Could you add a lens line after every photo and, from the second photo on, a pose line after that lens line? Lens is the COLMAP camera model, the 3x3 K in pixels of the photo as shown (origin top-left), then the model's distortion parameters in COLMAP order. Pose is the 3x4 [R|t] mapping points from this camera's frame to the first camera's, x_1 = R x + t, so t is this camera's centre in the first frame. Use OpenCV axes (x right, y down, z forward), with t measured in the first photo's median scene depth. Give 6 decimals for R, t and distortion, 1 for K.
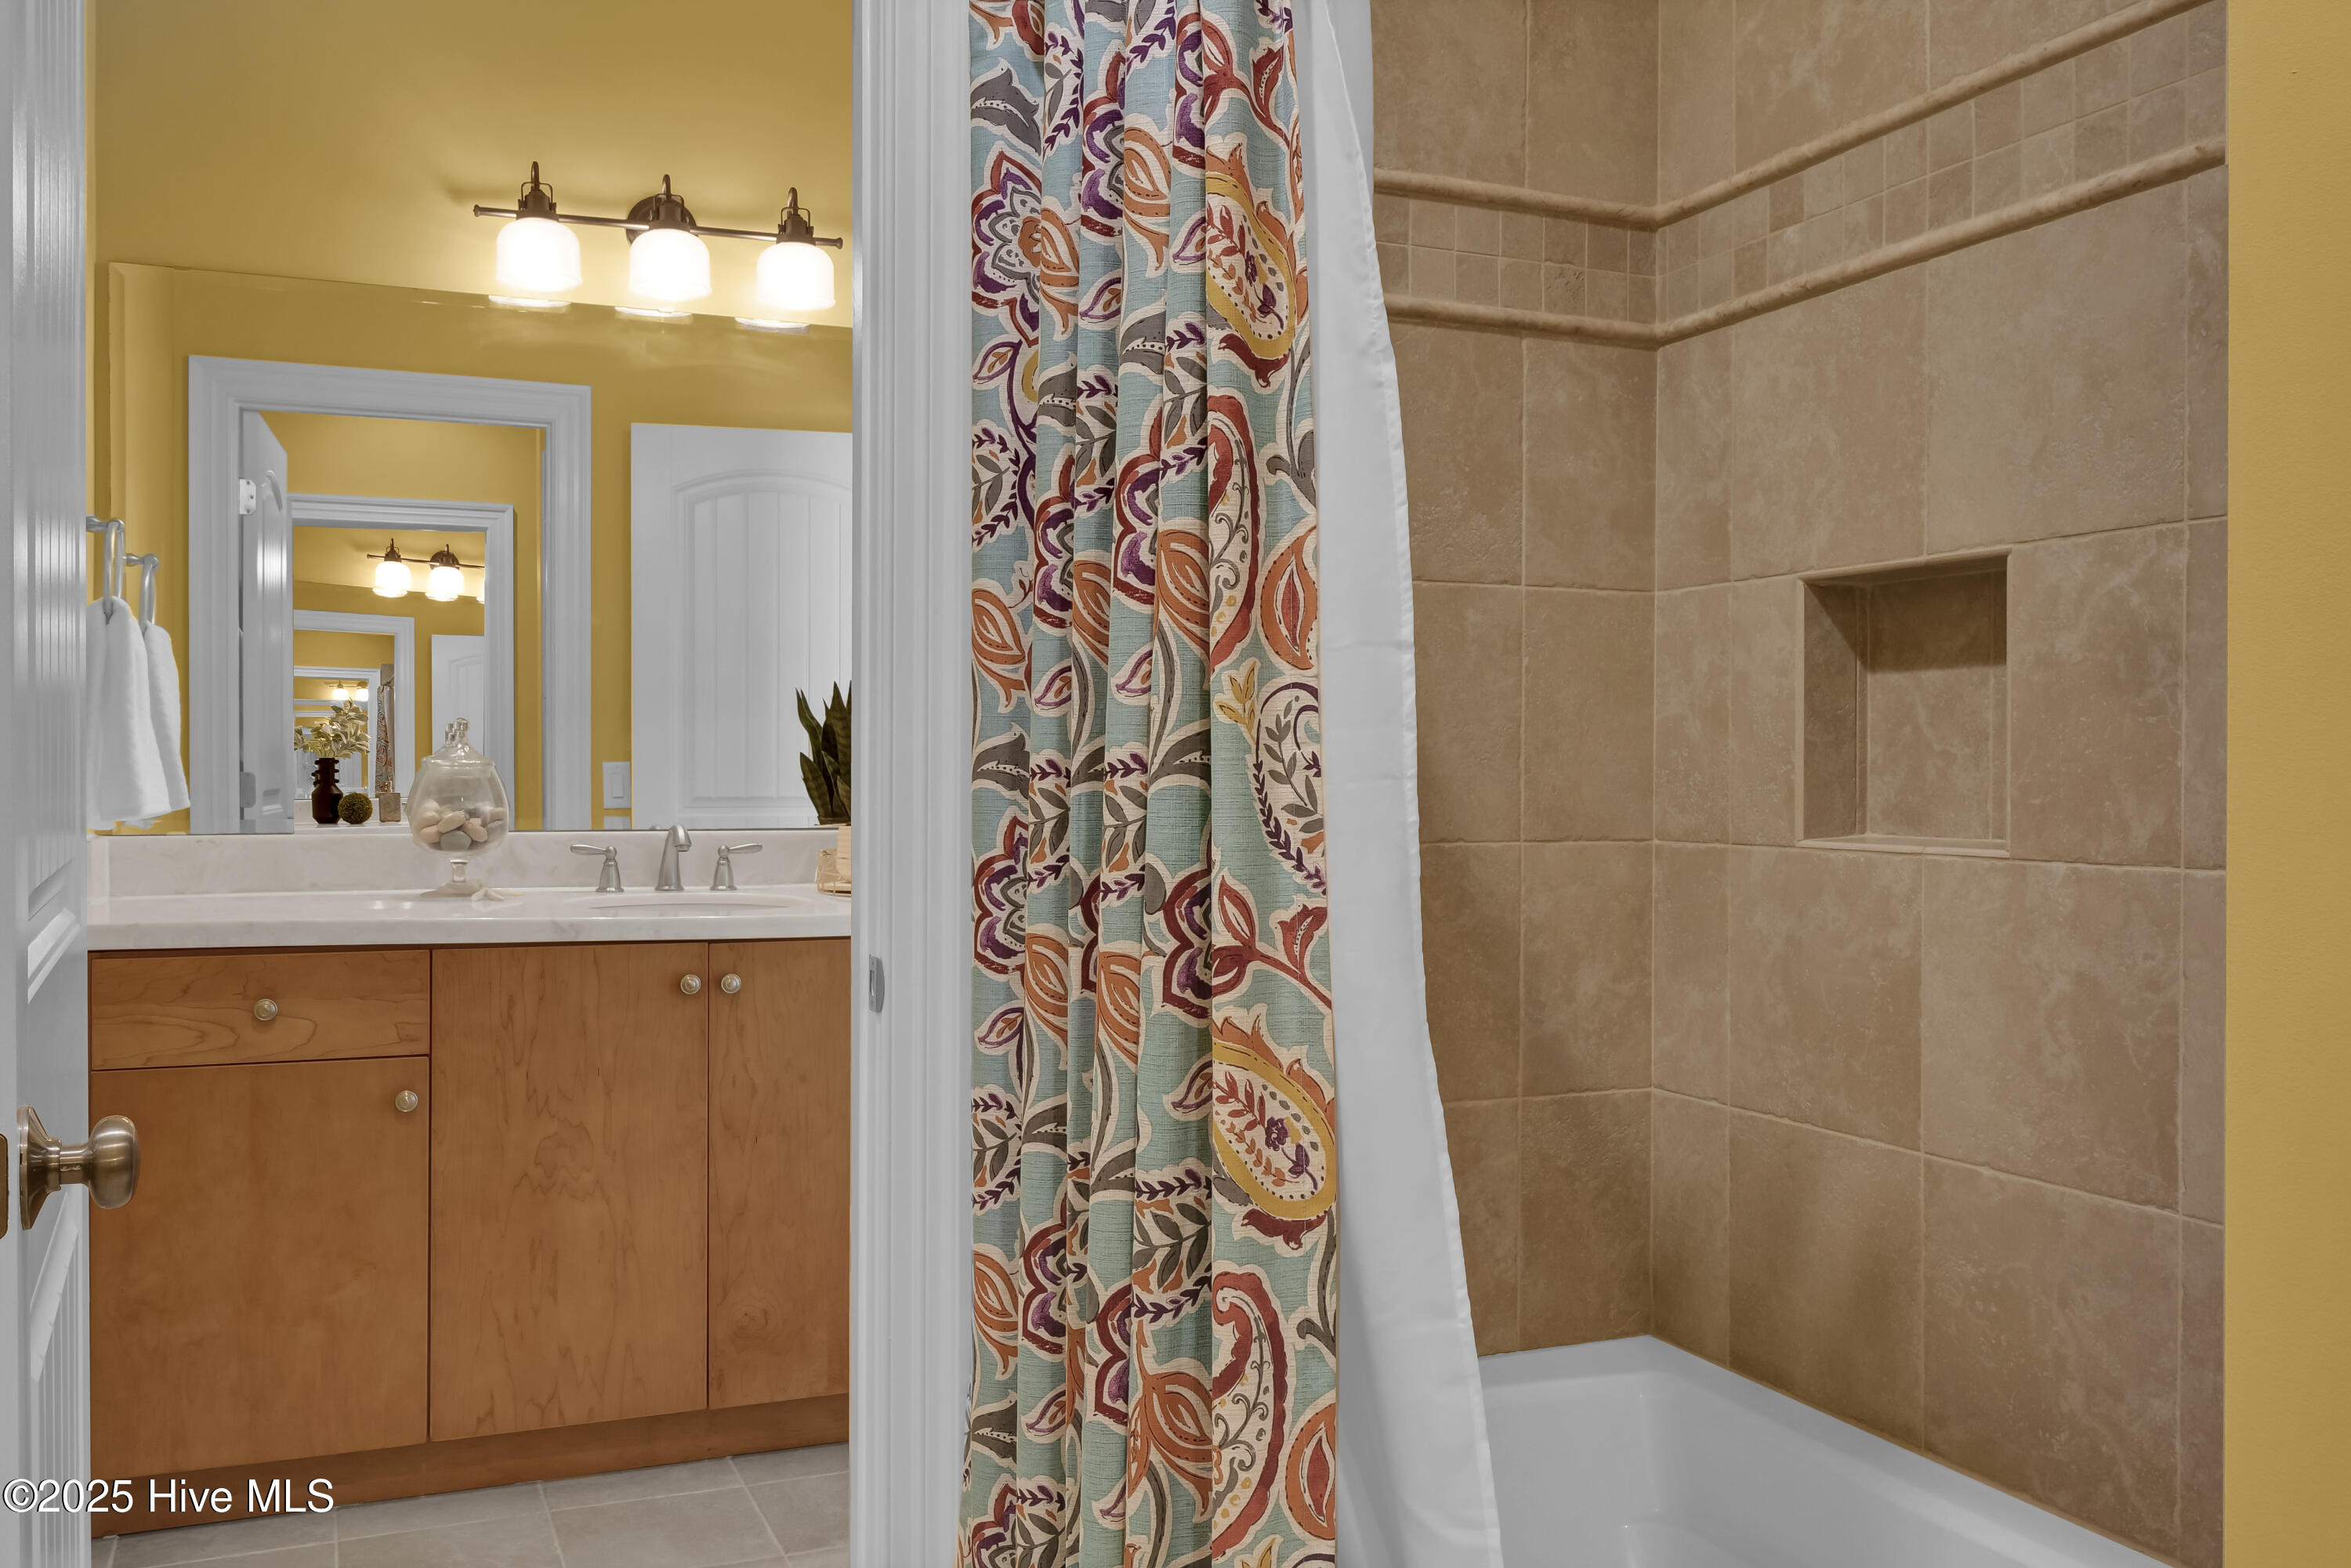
lens RADIAL K [[1944.7, 0, 1190.6], [0, 1944.7, 768.8], [0, 0, 1]] dist [0.008759, 0.004167]
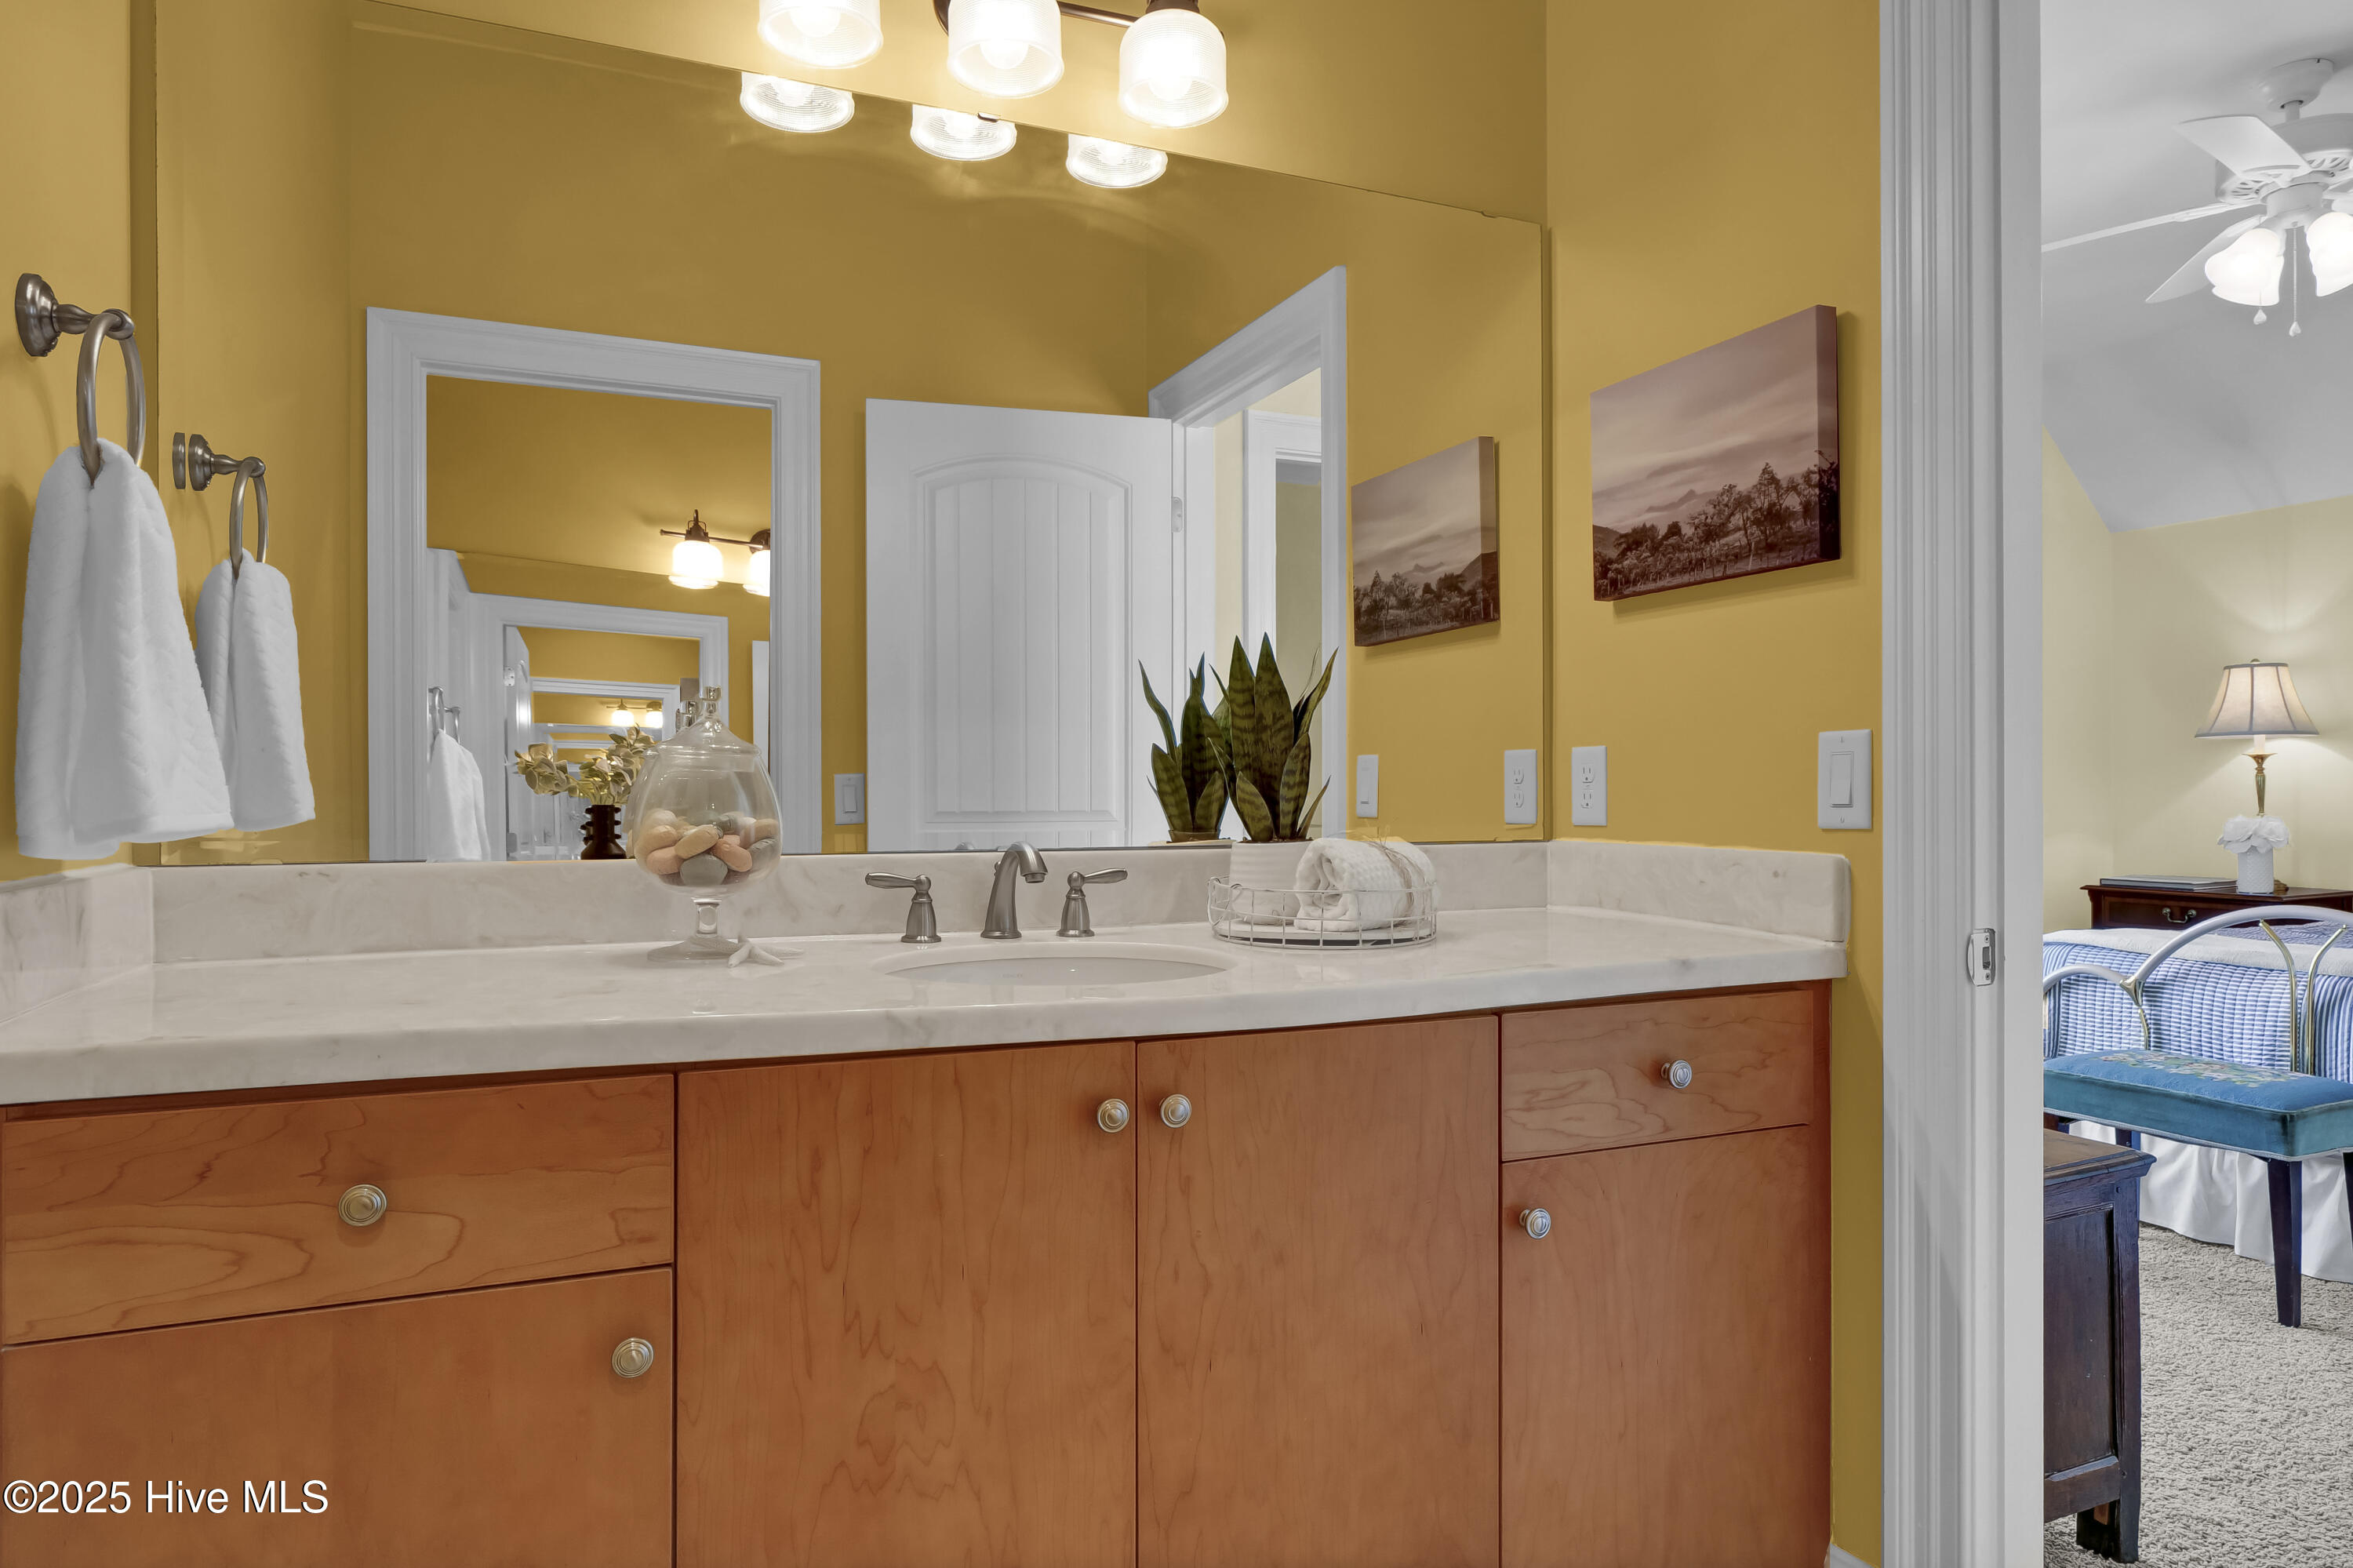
lens RADIAL K [[1343.4, 0, 1161.9], [0, 1343.4, 784.4], [0, 0, 1]] dist [0.000568, -0.000589]
pose [[0.999950, -0.005934, 0.008081, -0.242317], [0.006034, 0.999905, -0.012400, 0.015826], [-0.008007, 0.012448, 0.999890, 0.586771]]
